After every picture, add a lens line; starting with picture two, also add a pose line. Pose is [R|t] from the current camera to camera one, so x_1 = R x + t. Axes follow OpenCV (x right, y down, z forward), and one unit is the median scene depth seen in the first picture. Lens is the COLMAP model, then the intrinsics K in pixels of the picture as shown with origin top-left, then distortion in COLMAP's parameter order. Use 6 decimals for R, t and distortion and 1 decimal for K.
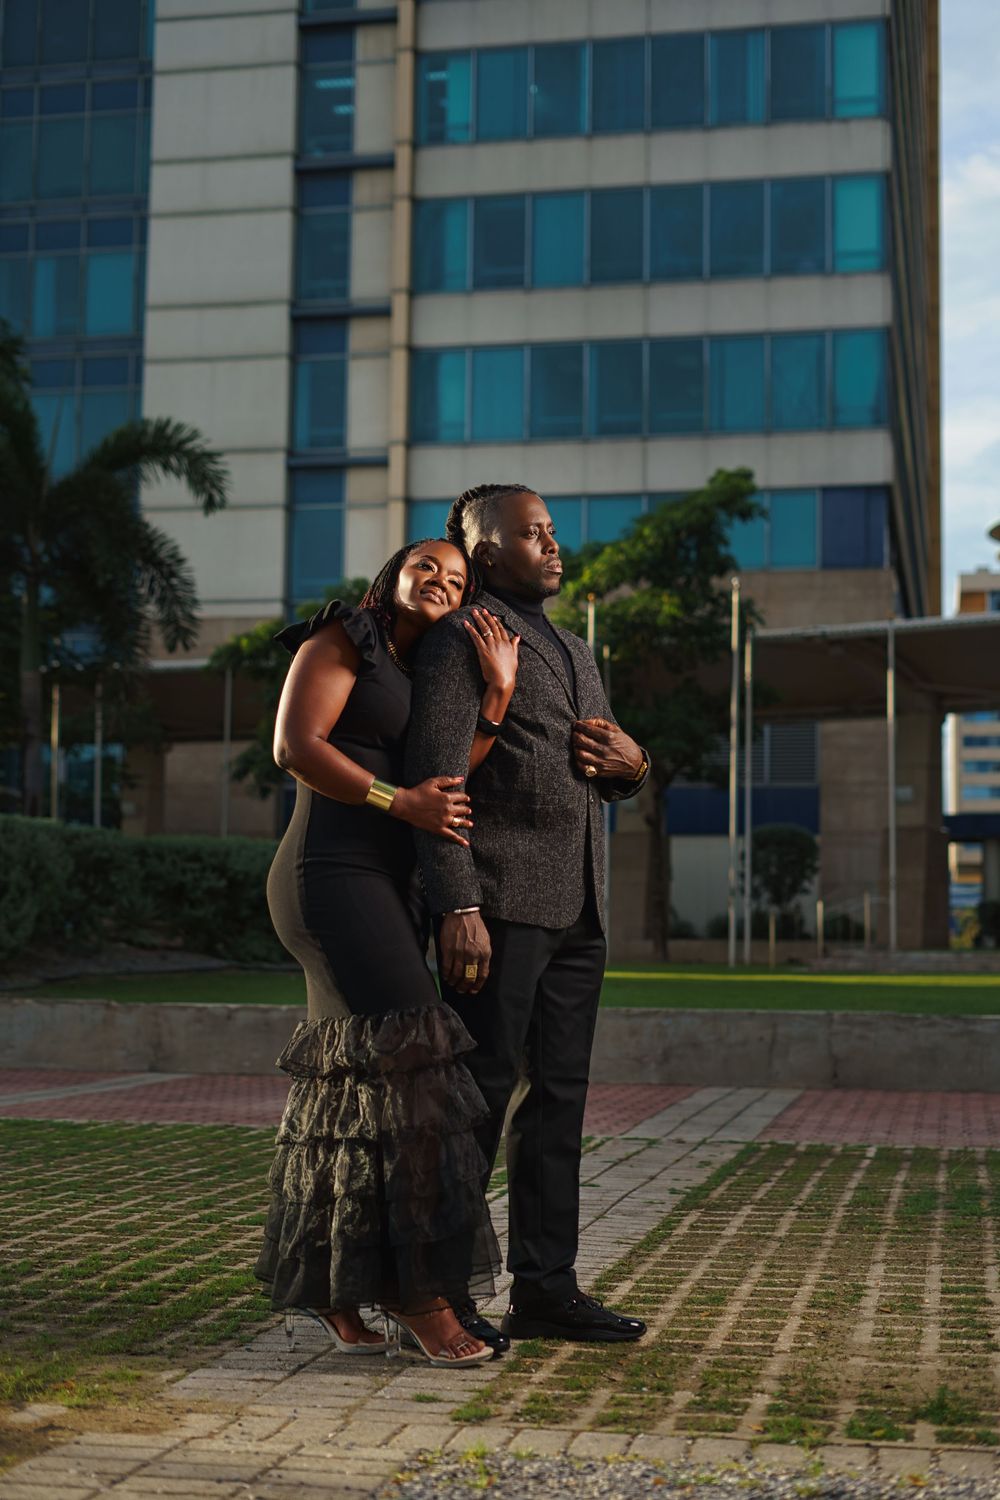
lens RADIAL K [[2310.1, 0, 500.0], [0, 2310.1, 750.0], [0, 0, 1]] dist [-0.006008, -0.332771]
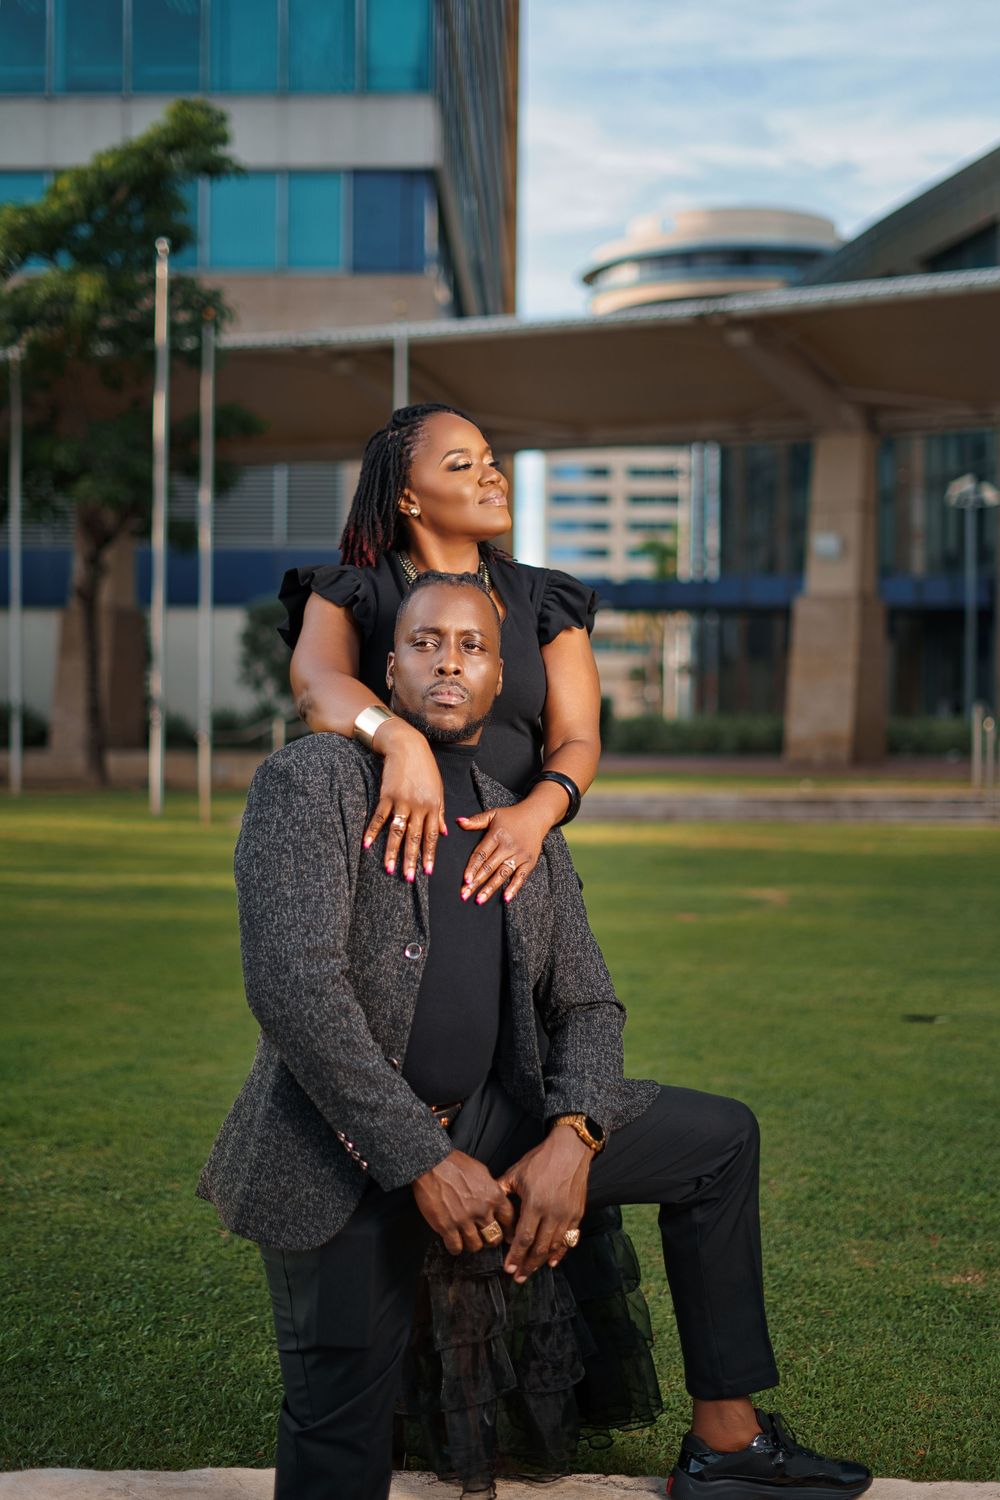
lens RADIAL K [[2387.9, 0, 500.0], [0, 2387.9, 750.0], [0, 0, 1]] dist [-0.047245, -0.220348]
pose [[0.984432, -0.002091, 0.175751, 0.262442], [-0.015907, 0.994766, 0.100930, 0.008122], [-0.175042, -0.102155, 0.979247, 0.972248]]
